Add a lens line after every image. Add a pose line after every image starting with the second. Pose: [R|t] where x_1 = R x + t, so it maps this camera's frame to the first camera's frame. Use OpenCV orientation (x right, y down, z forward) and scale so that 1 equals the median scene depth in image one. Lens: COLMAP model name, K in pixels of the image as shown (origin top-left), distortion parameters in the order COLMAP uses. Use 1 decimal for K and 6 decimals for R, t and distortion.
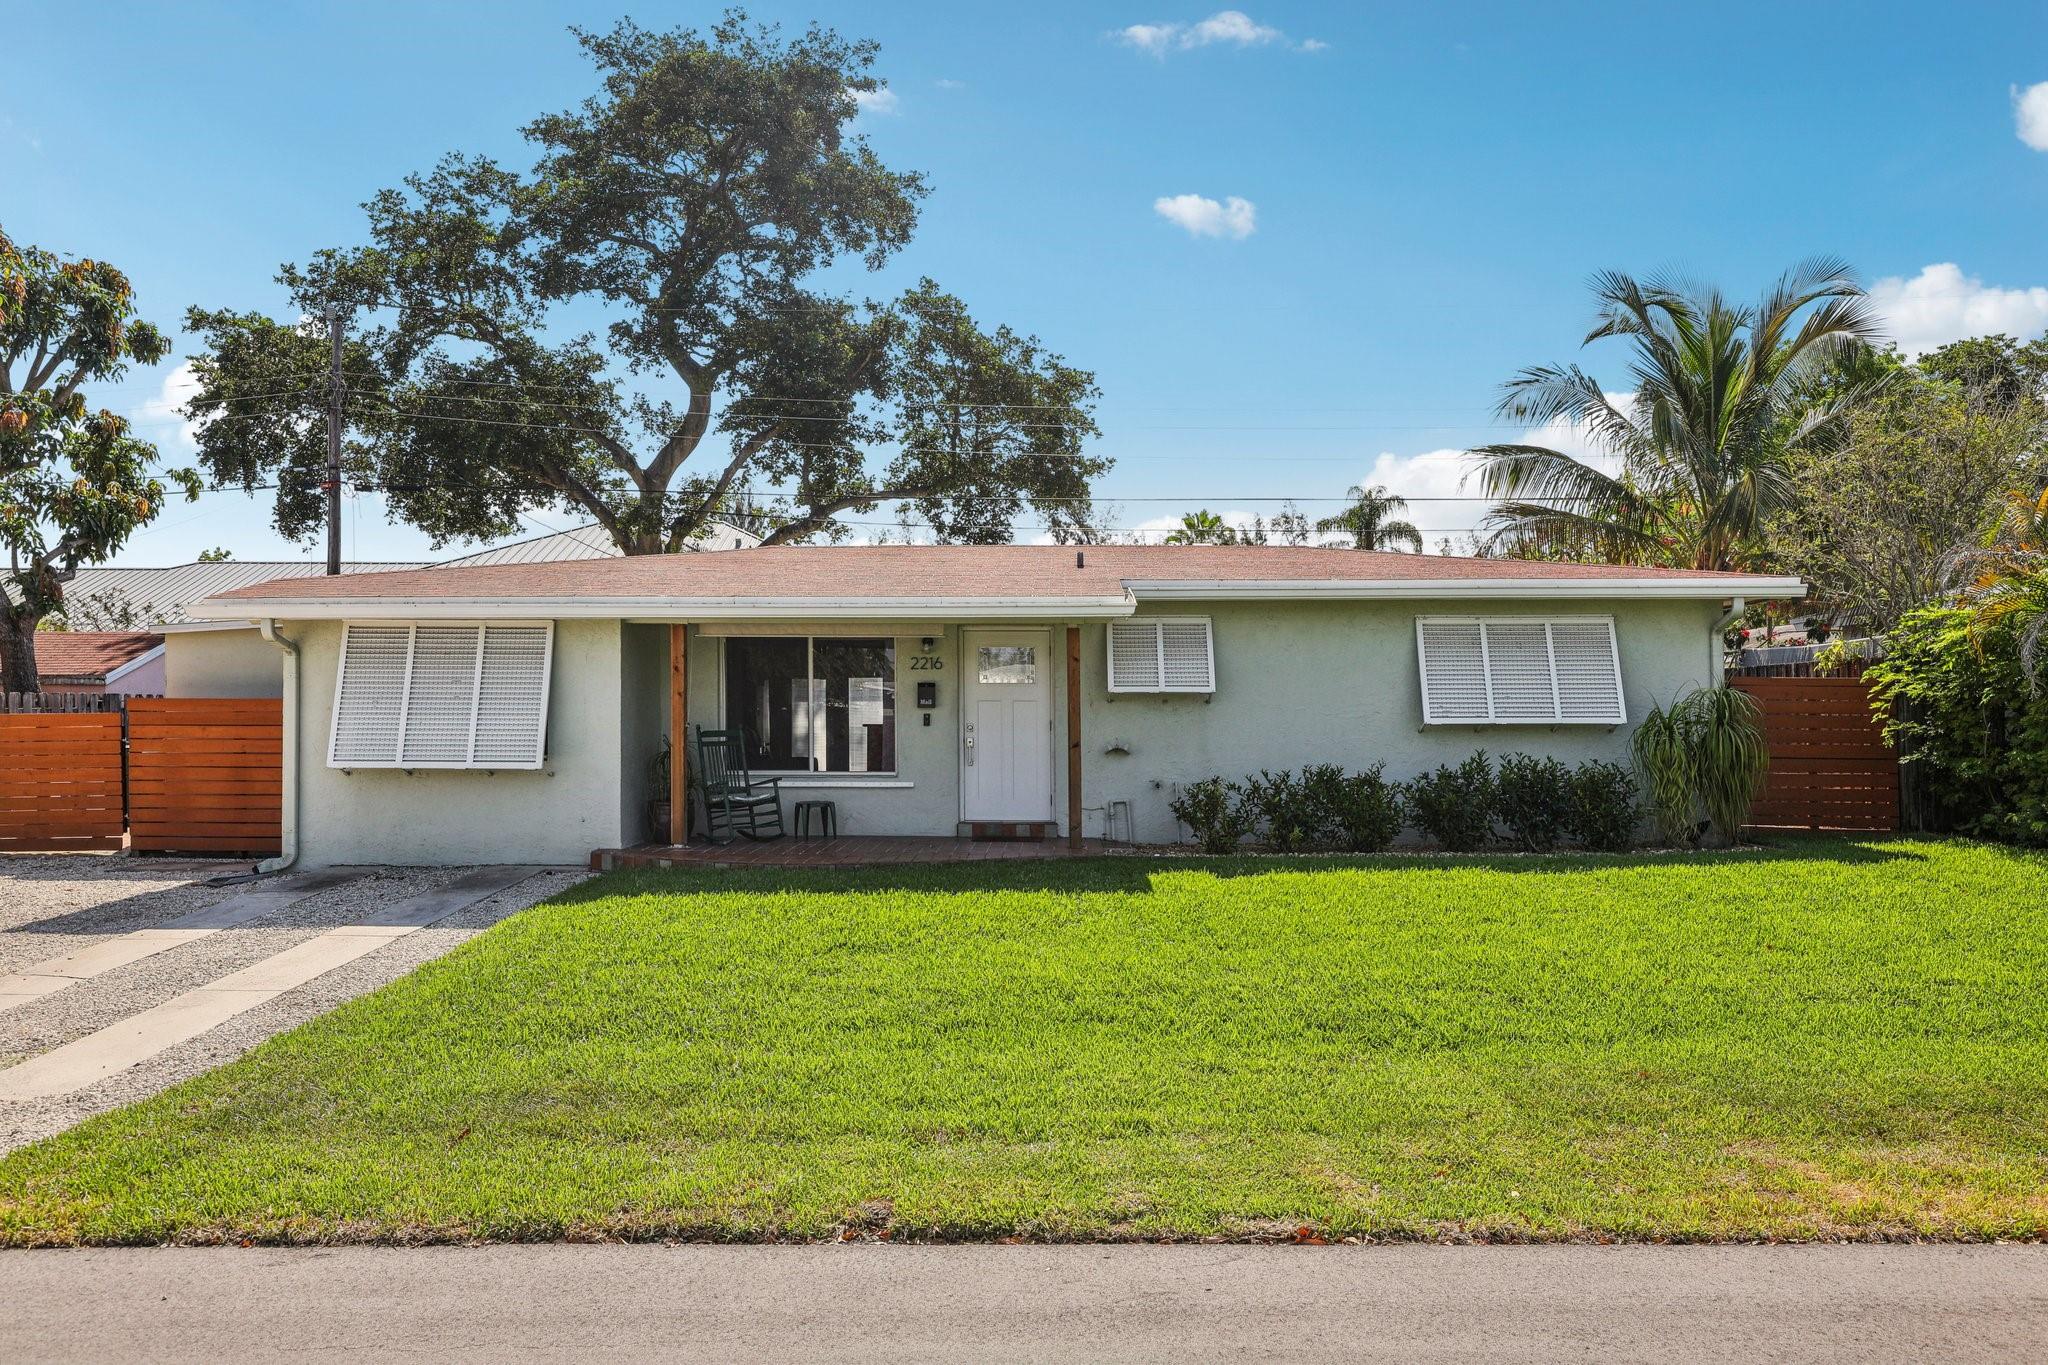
lens RADIAL K [[1420.1, 0, 1023.6], [0, 1420.1, 693.4], [0, 0, 1]] dist [0.004489, 0.008222]
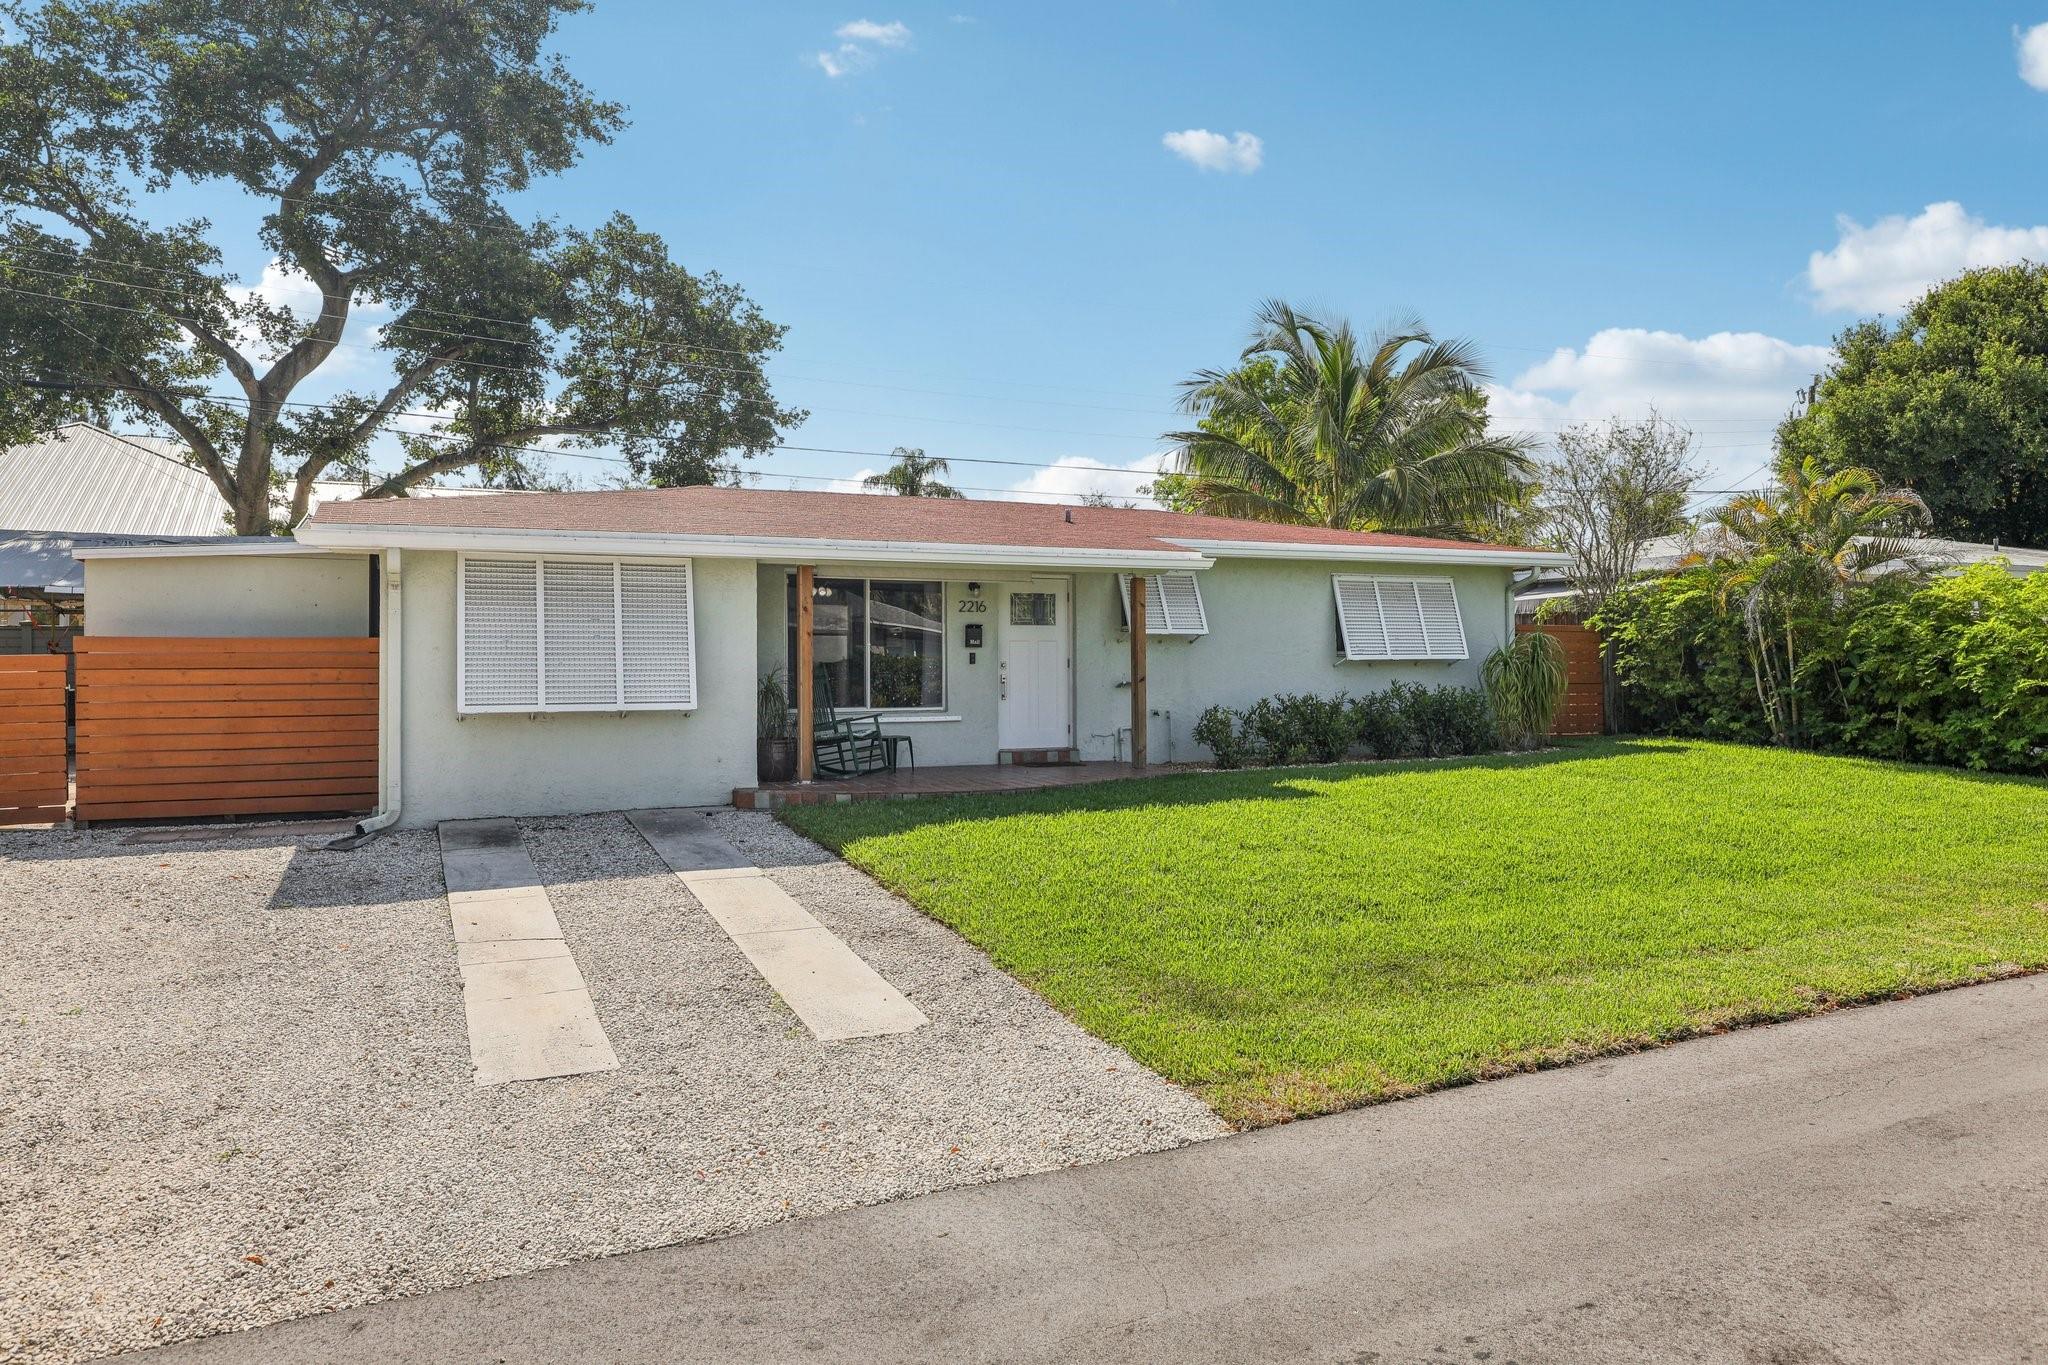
lens RADIAL K [[1364.3, 0, 1026.1], [0, 1364.3, 662.8], [0, 0, 1]] dist [0.002496, -0.006661]
pose [[0.890569, -0.005808, 0.454811, -0.328832], [-0.003203, 0.999814, 0.019040, 0.001176], [-0.454837, -0.018414, 0.890384, 0.030889]]
